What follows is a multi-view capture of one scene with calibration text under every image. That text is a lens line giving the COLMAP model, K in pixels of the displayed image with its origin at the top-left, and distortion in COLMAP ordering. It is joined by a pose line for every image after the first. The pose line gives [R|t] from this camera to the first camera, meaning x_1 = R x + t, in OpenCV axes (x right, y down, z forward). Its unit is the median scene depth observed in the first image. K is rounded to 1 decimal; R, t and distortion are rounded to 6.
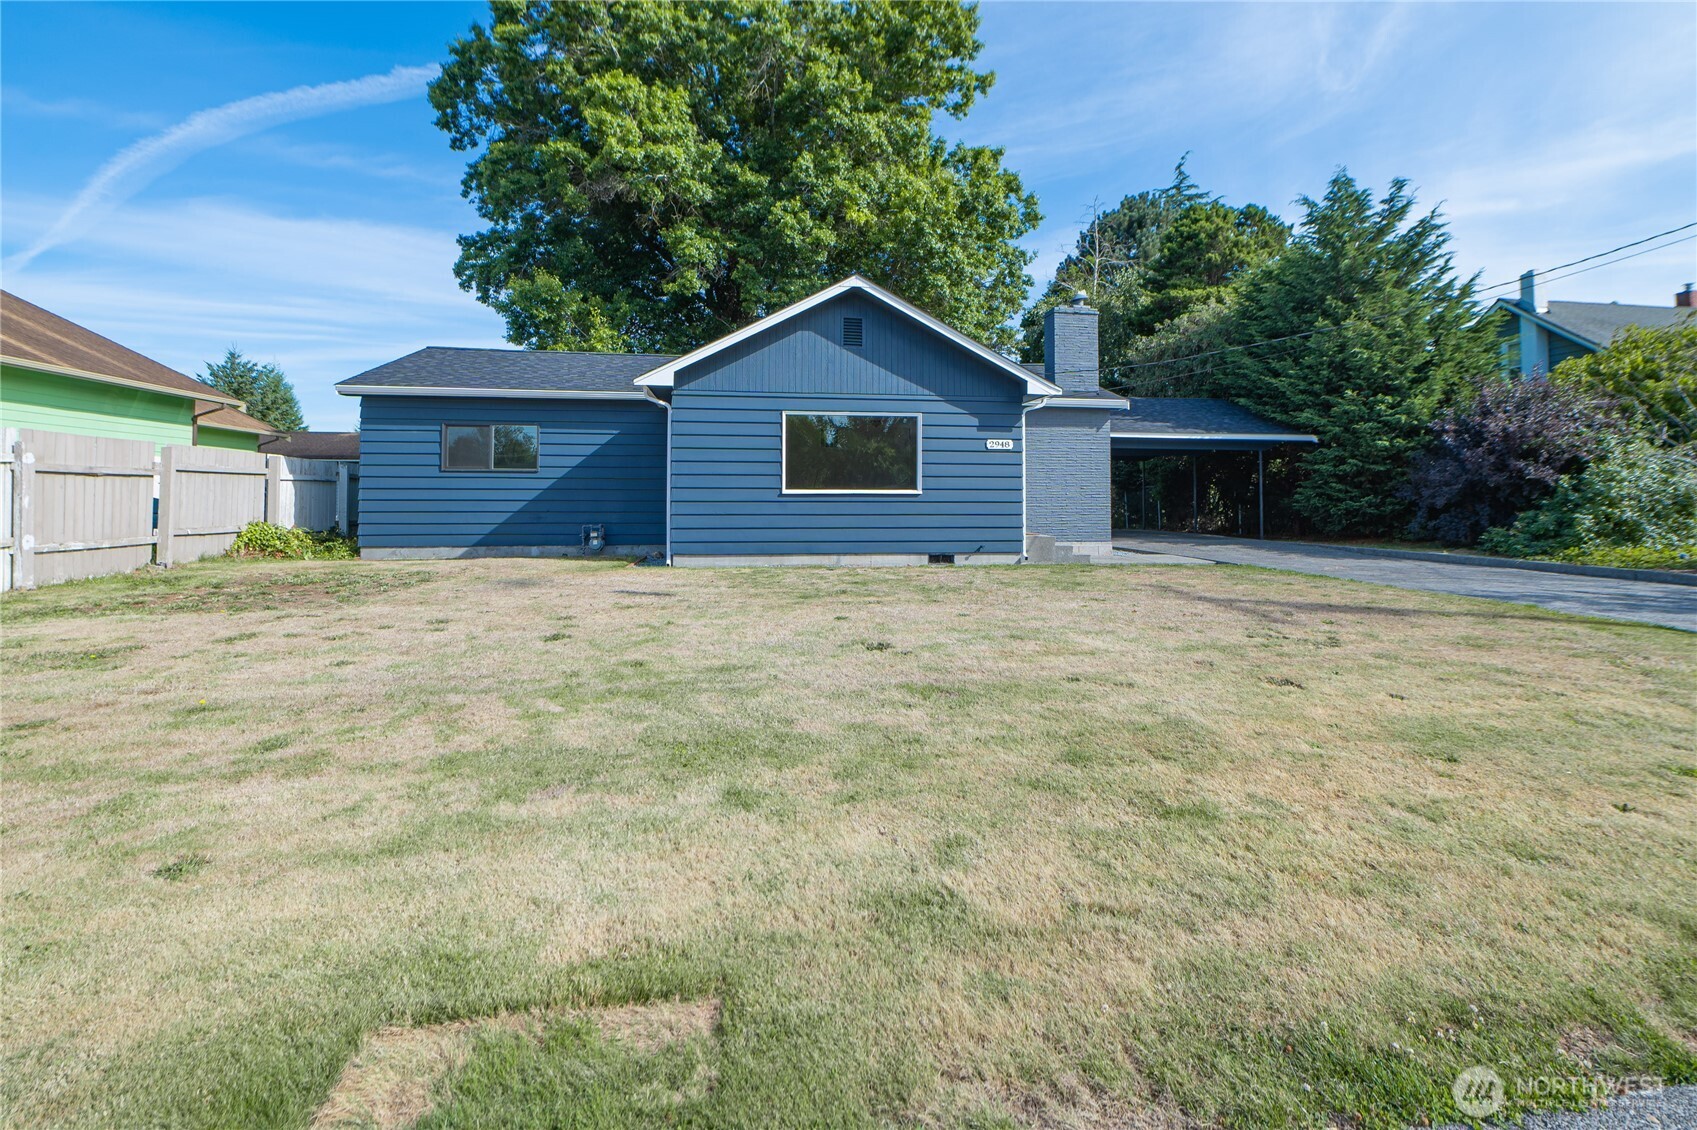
lens RADIAL K [[735.1, 0, 845.2], [0, 735.1, 482.8], [0, 0, 1]] dist [-0.002118, -0.006710]
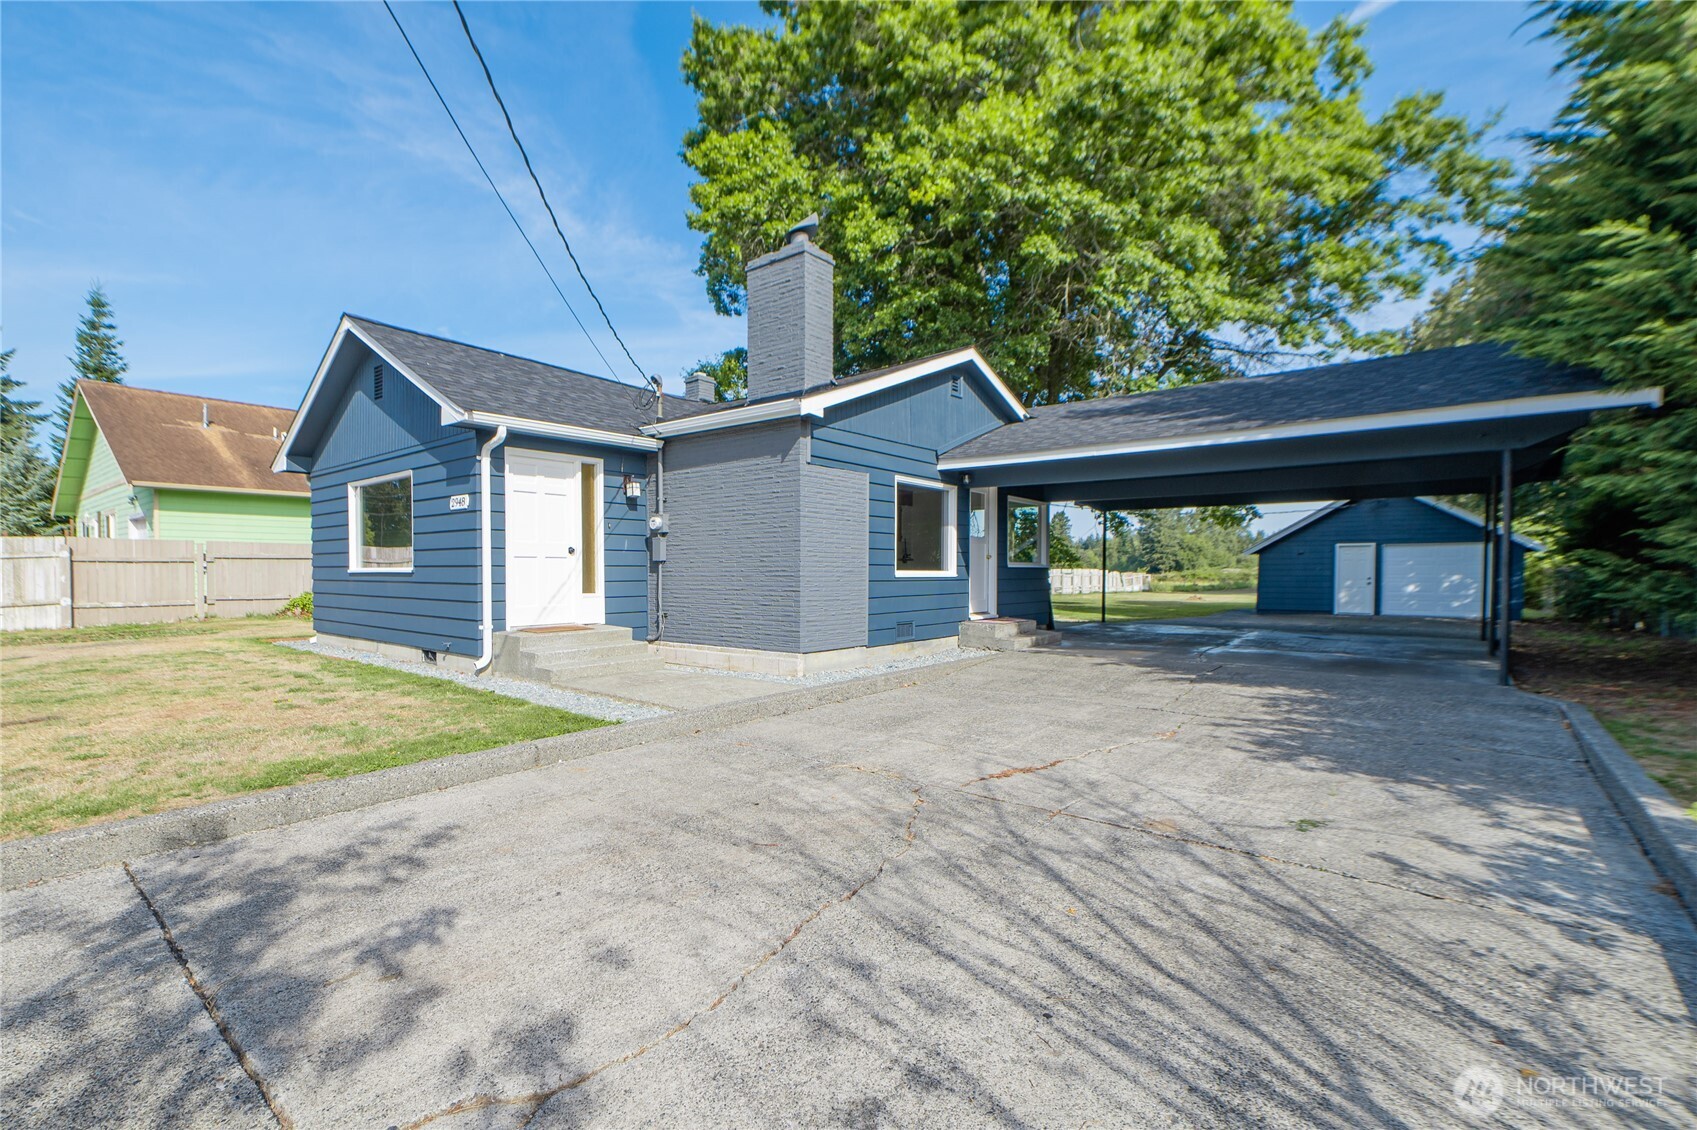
lens RADIAL K [[747.2, 0, 812.5], [0, 747.2, 593.4], [0, 0, 1]] dist [-0.002375, -0.000191]
pose [[0.678158, 0.019921, -0.734646, 0.638829], [0.017417, 0.998916, 0.043165, 0.007065], [0.734709, -0.042068, 0.677076, 0.497332]]
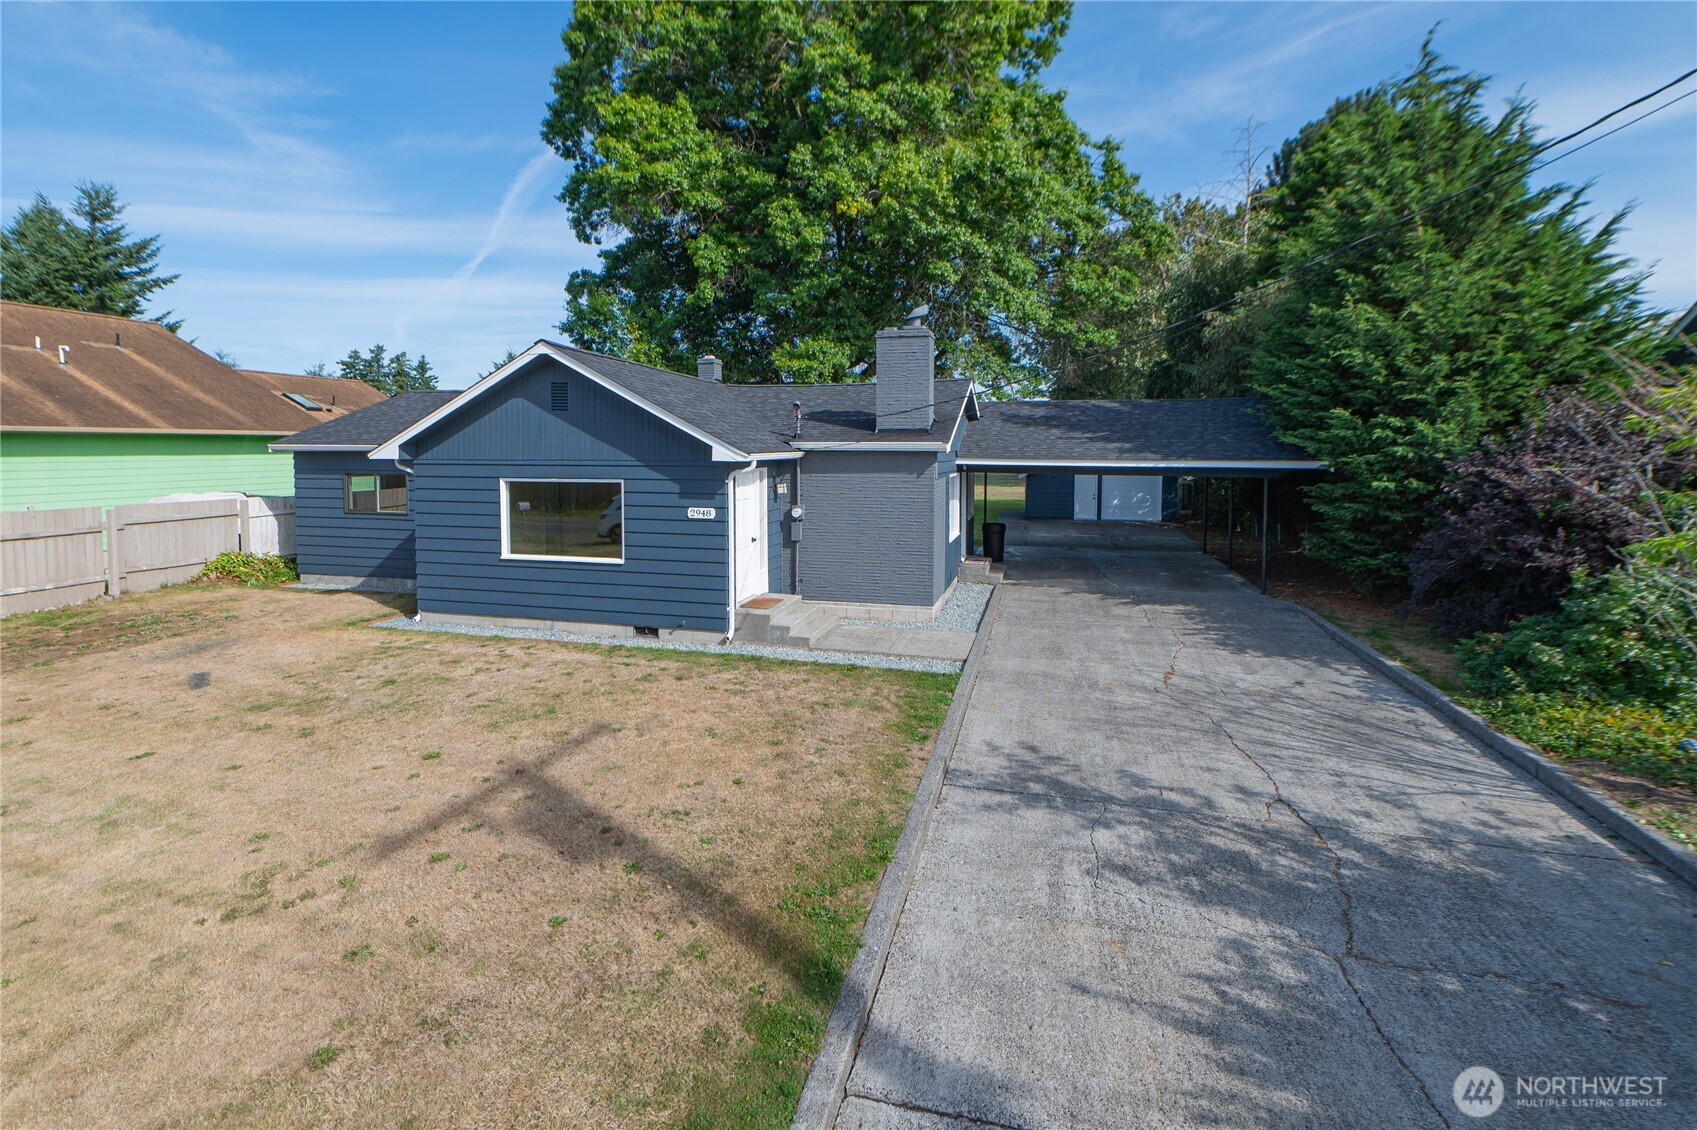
lens RADIAL K [[742.3, 0, 854.8], [0, 742.3, 488.5], [0, 0, 1]] dist [-0.003676, -0.000661]
pose [[0.929126, 0.017389, -0.369354, 0.479087], [0.009534, 0.997435, 0.070941, -0.096385], [0.369640, -0.069435, 0.926577, 0.140685]]
